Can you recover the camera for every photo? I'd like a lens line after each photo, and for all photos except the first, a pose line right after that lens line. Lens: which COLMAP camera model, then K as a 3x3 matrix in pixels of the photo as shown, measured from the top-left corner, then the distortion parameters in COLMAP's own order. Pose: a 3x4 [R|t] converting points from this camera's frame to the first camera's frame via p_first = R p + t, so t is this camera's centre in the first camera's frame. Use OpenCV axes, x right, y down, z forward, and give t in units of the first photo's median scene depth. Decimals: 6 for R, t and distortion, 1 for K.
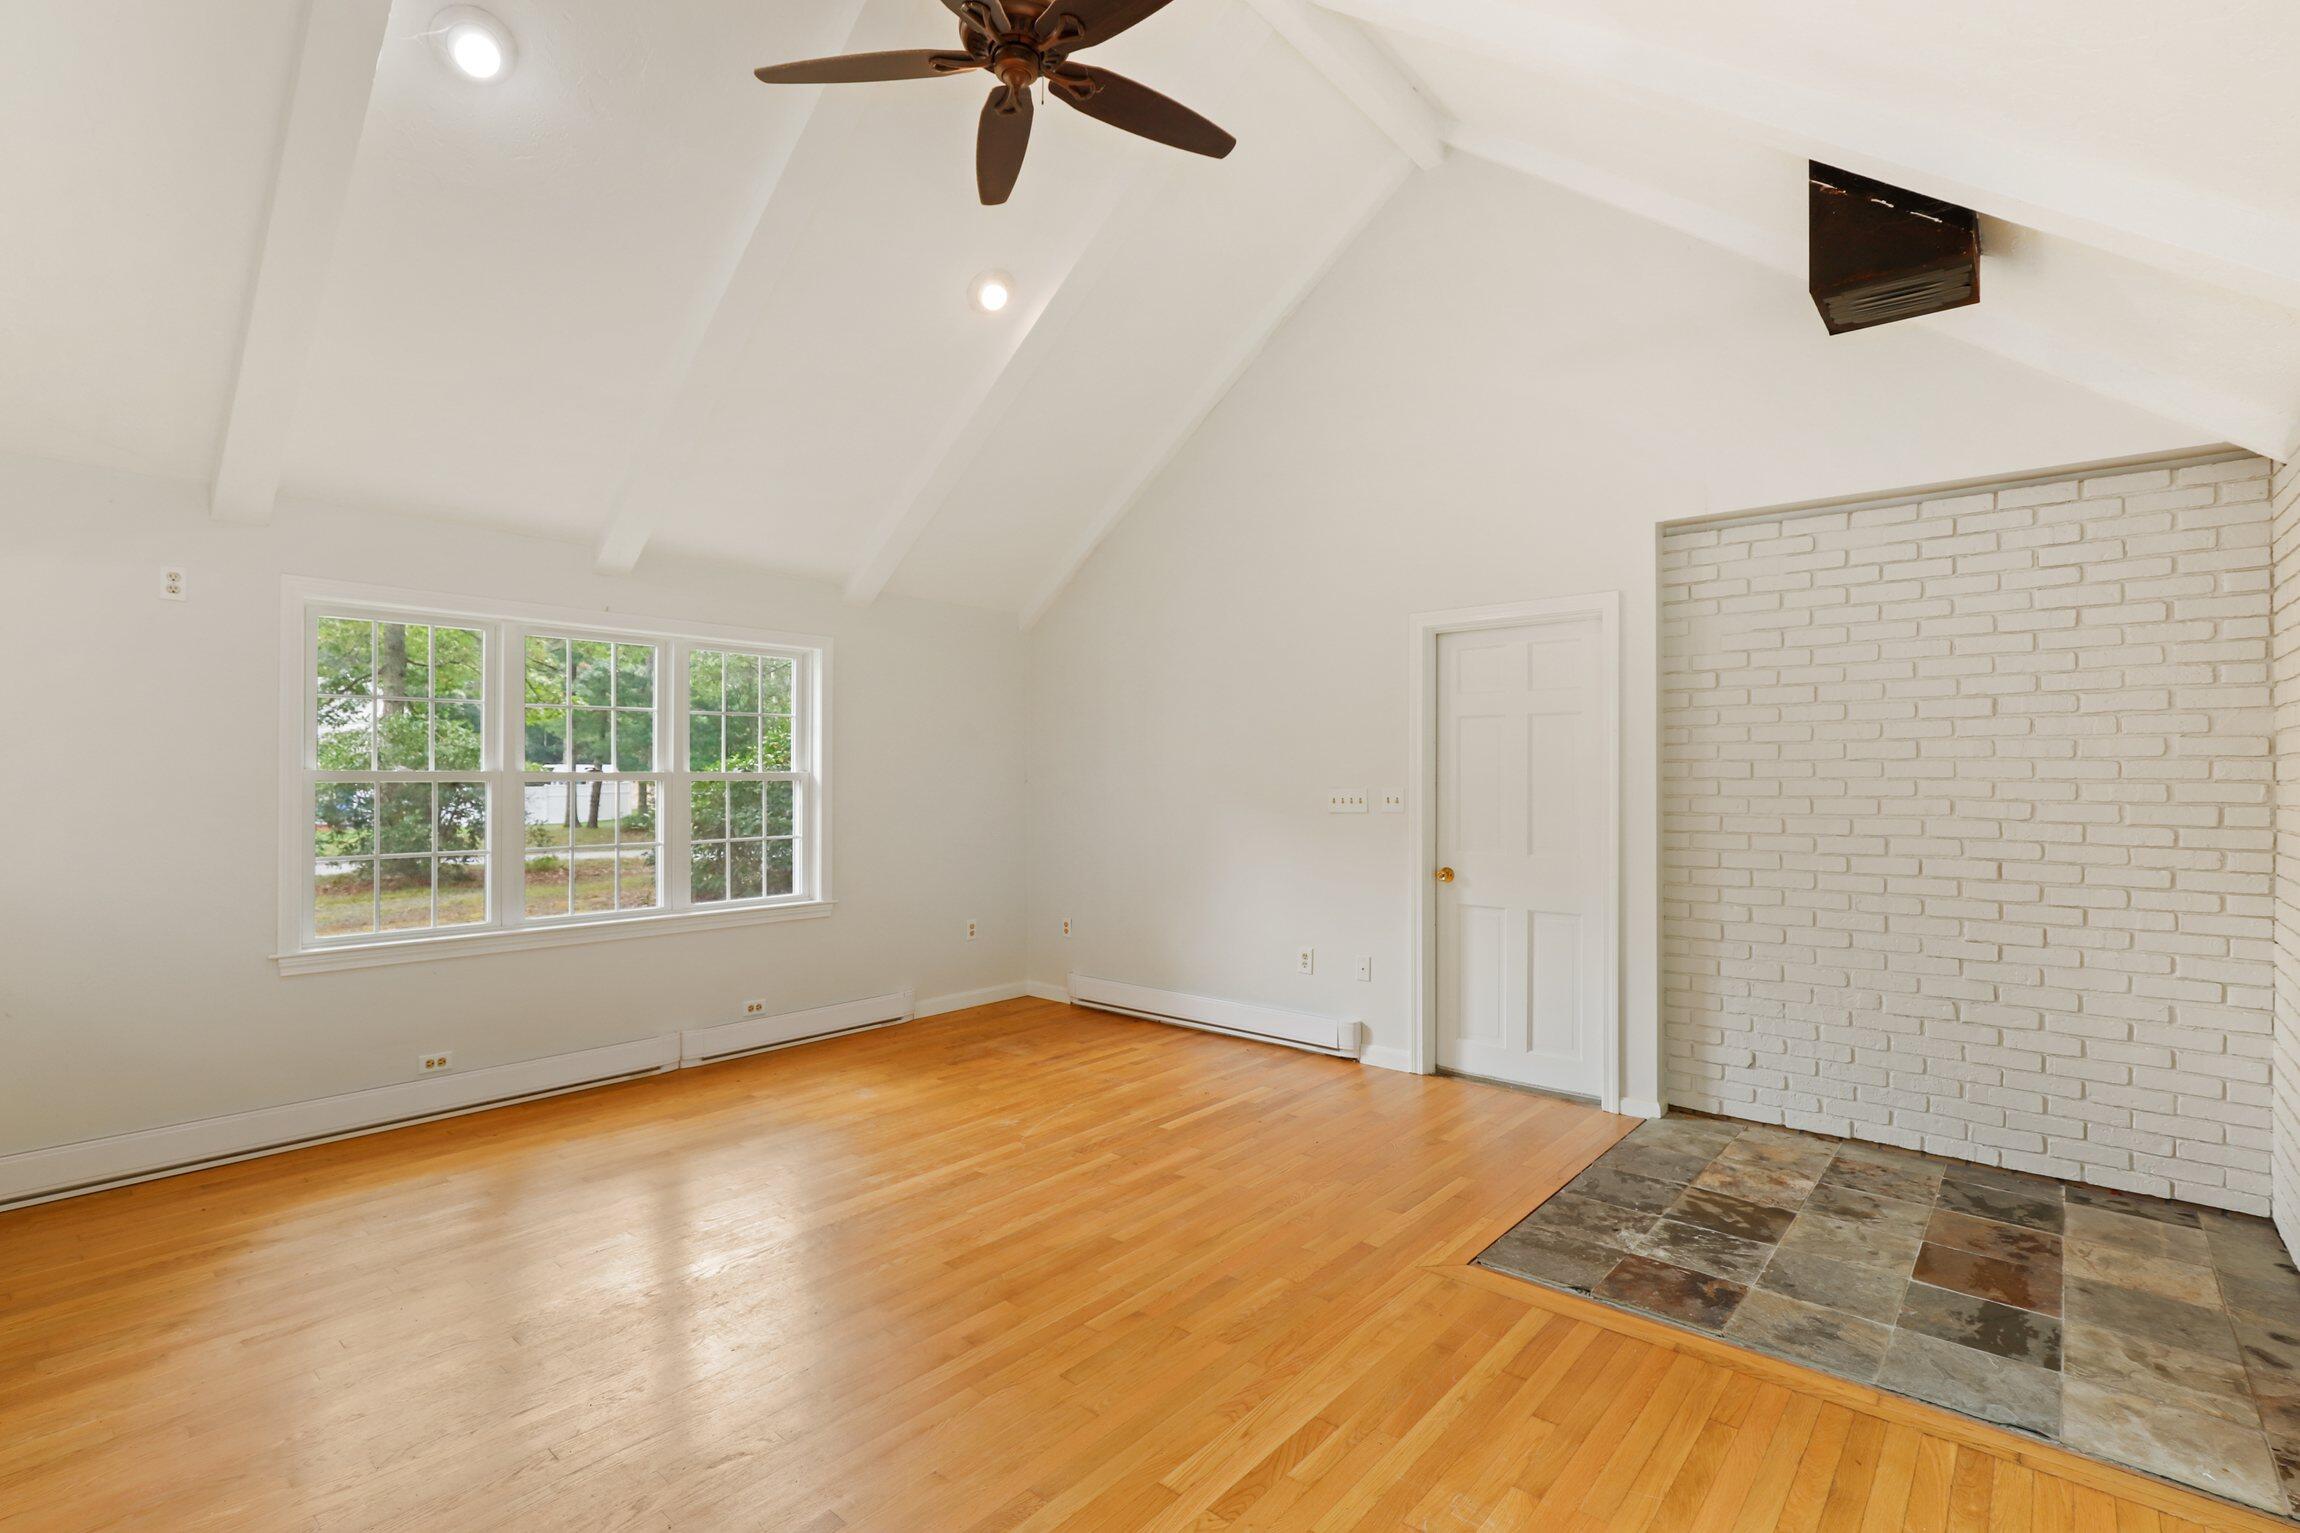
lens RADIAL K [[1061.5, 0, 1142.3], [0, 1061.5, 779.4], [0, 0, 1]] dist [-0.015447, 0.004393]
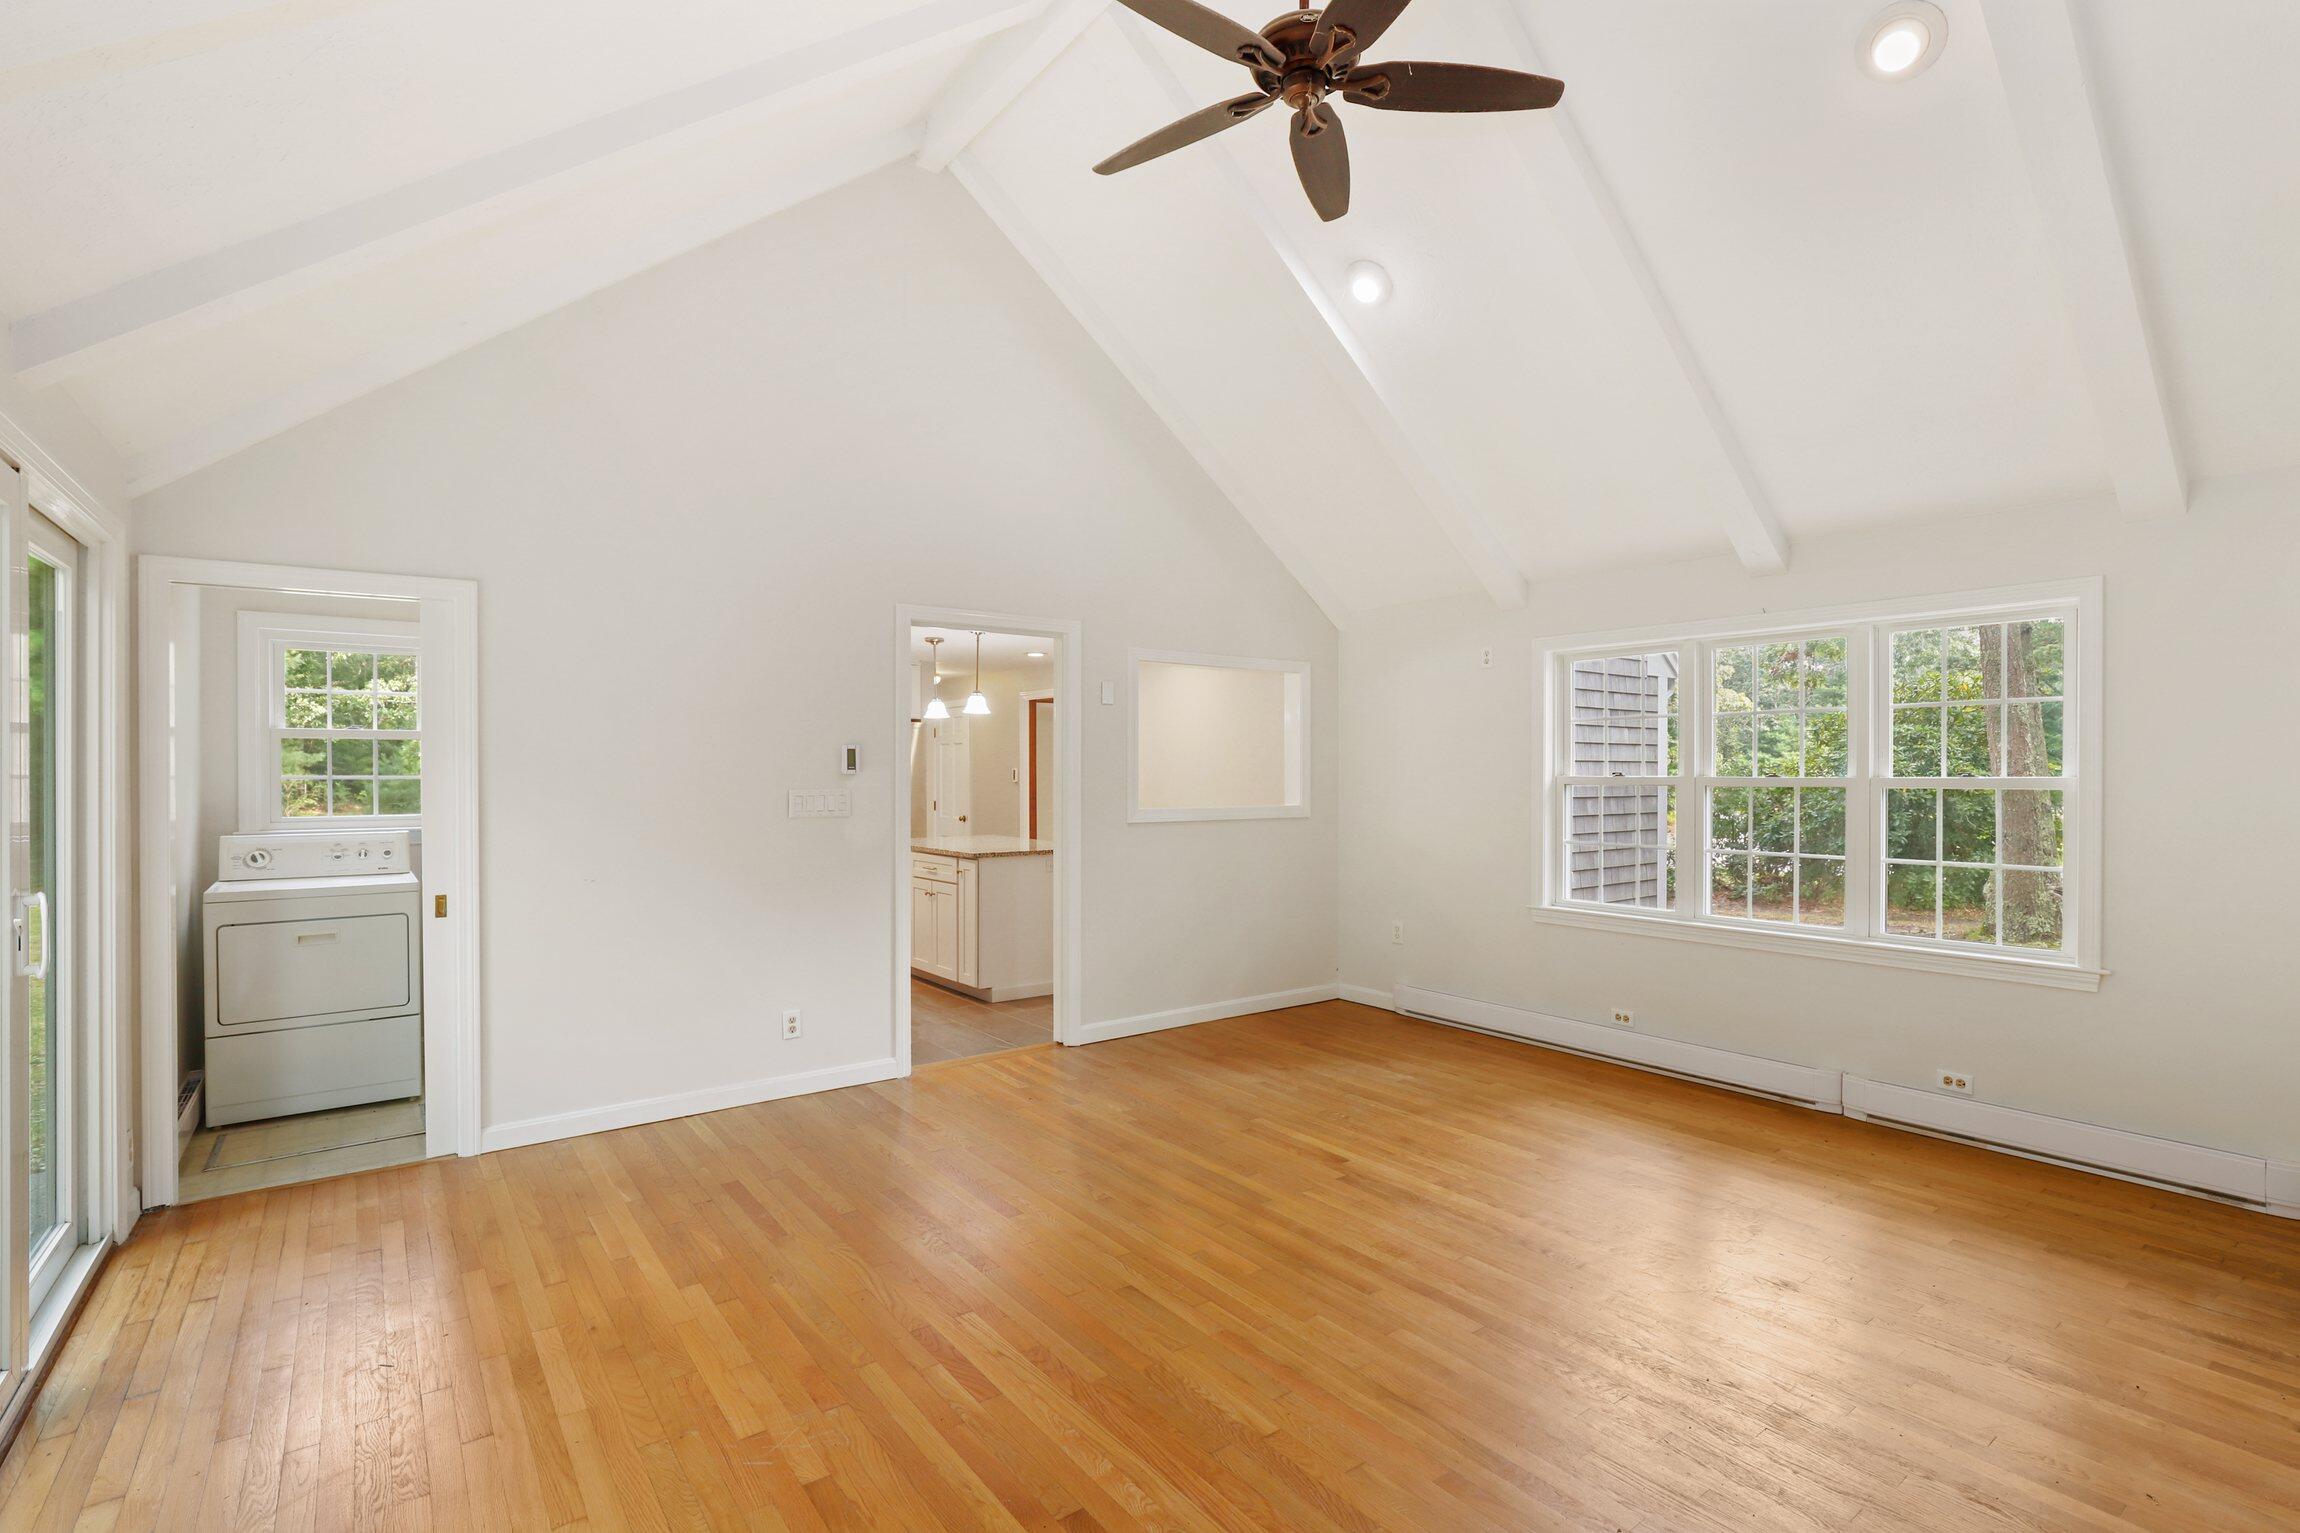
lens RADIAL K [[1061.5, 0, 1184.9], [0, 1061.5, 776.5], [0, 0, 1]] dist [-0.015447, 0.004393]
pose [[-0.191718, -0.005010, -0.981437, 0.659367], [-0.011993, 0.999924, -0.002762, 0.001613], [0.981377, 0.011240, -0.191763, 0.789487]]
